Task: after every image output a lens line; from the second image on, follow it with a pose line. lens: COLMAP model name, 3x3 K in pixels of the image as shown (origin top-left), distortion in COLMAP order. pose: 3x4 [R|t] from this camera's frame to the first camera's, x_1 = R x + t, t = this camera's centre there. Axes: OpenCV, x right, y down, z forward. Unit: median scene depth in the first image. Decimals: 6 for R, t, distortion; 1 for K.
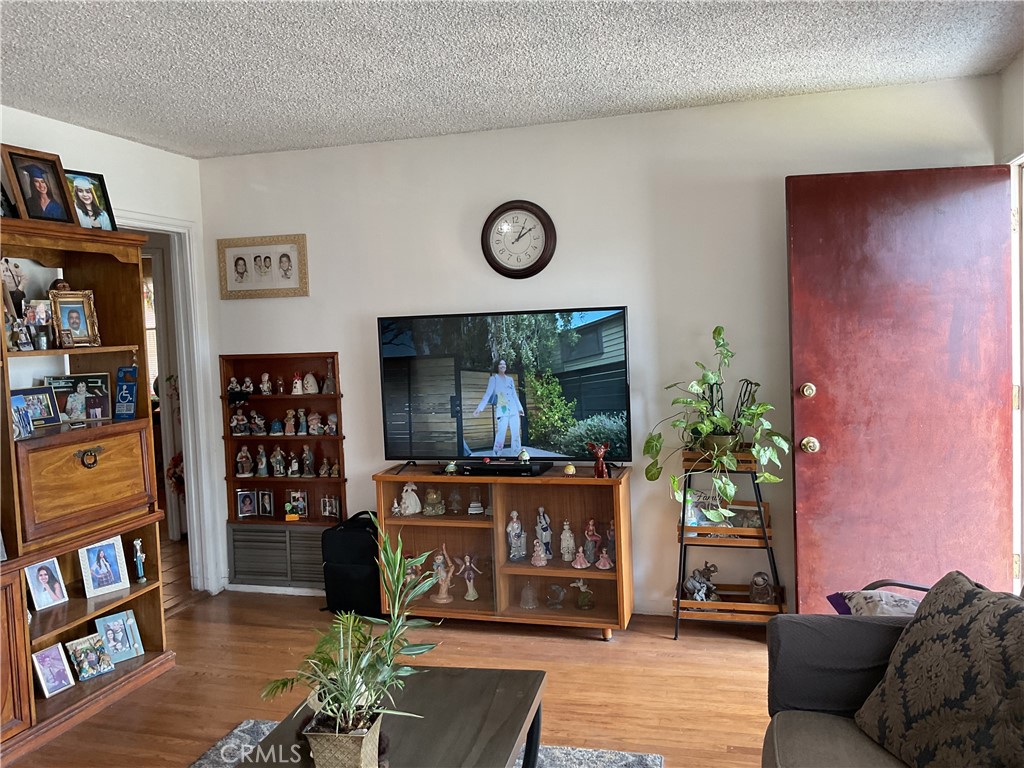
lens RADIAL K [[844.4, 0, 506.7], [0, 844.4, 380.5], [0, 0, 1]] dist [0.089897, -0.181219]
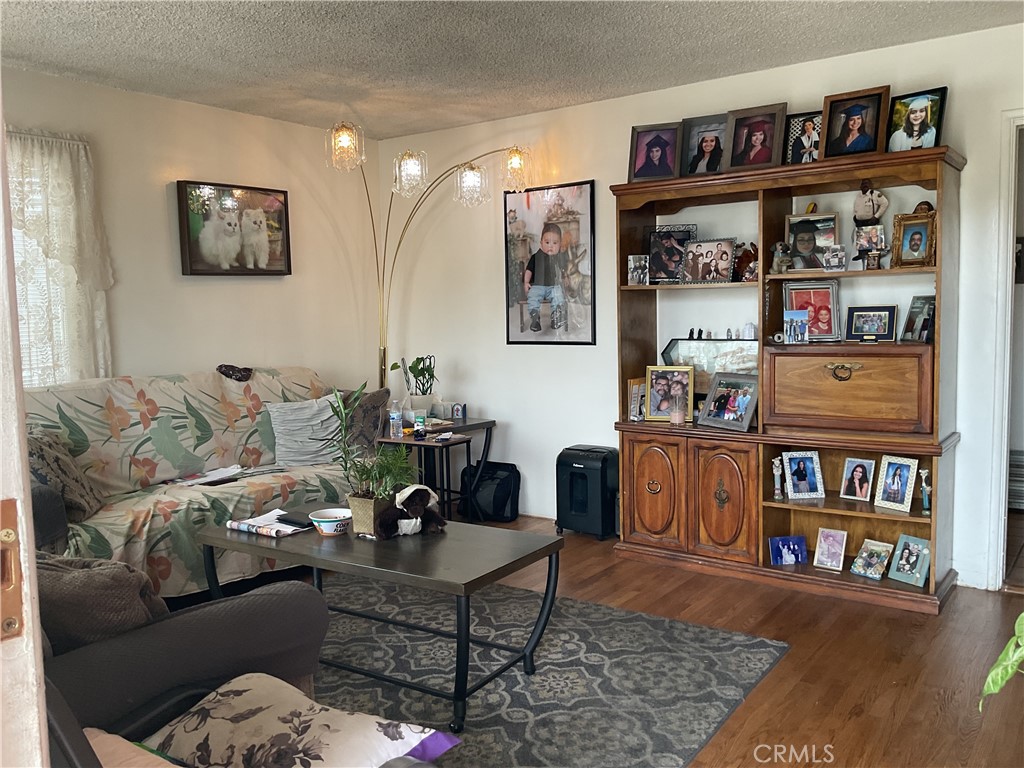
lens RADIAL K [[844.4, 0, 503.4], [0, 844.4, 383.5], [0, 0, 1]] dist [0.089897, -0.181219]
pose [[-0.365223, 0.126742, -0.922252, 0.651722], [-0.022403, 0.989205, 0.144815, -0.041161], [0.930650, 0.073551, -0.358441, 0.943329]]
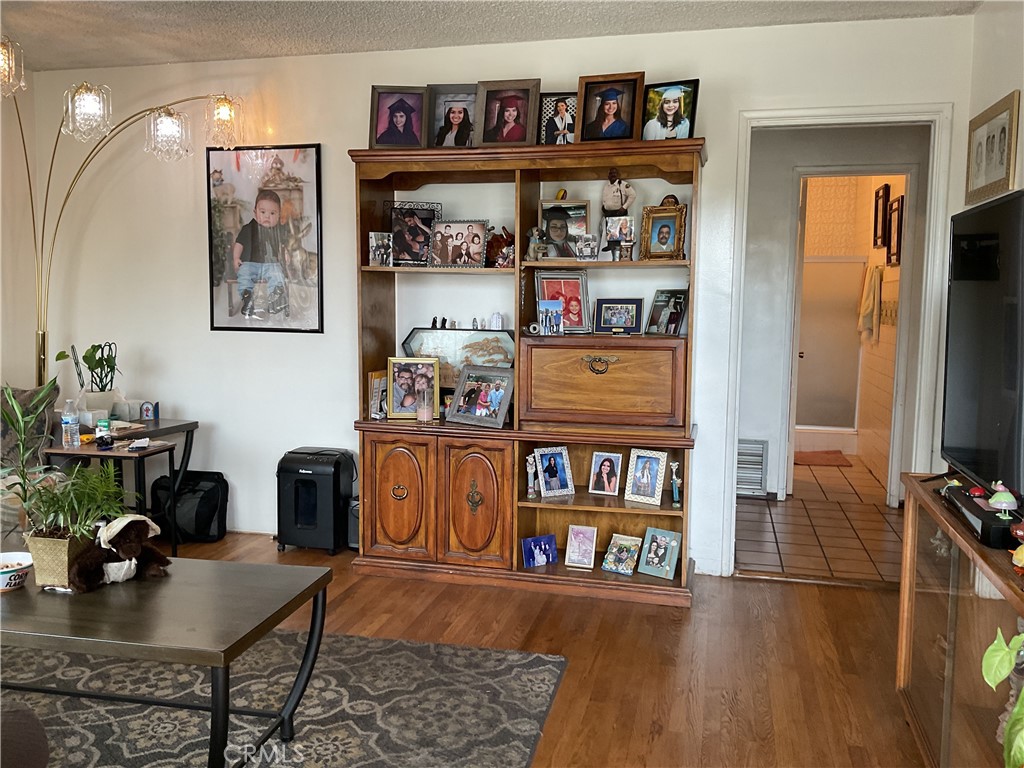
lens RADIAL K [[844.4, 0, 503.4], [0, 844.4, 383.1], [0, 0, 1]] dist [0.089897, -0.181219]
pose [[0.011647, 0.136849, -0.990523, 0.532792], [-0.073612, 0.988020, 0.135637, -0.019841], [0.997219, 0.071335, 0.021582, 0.819894]]
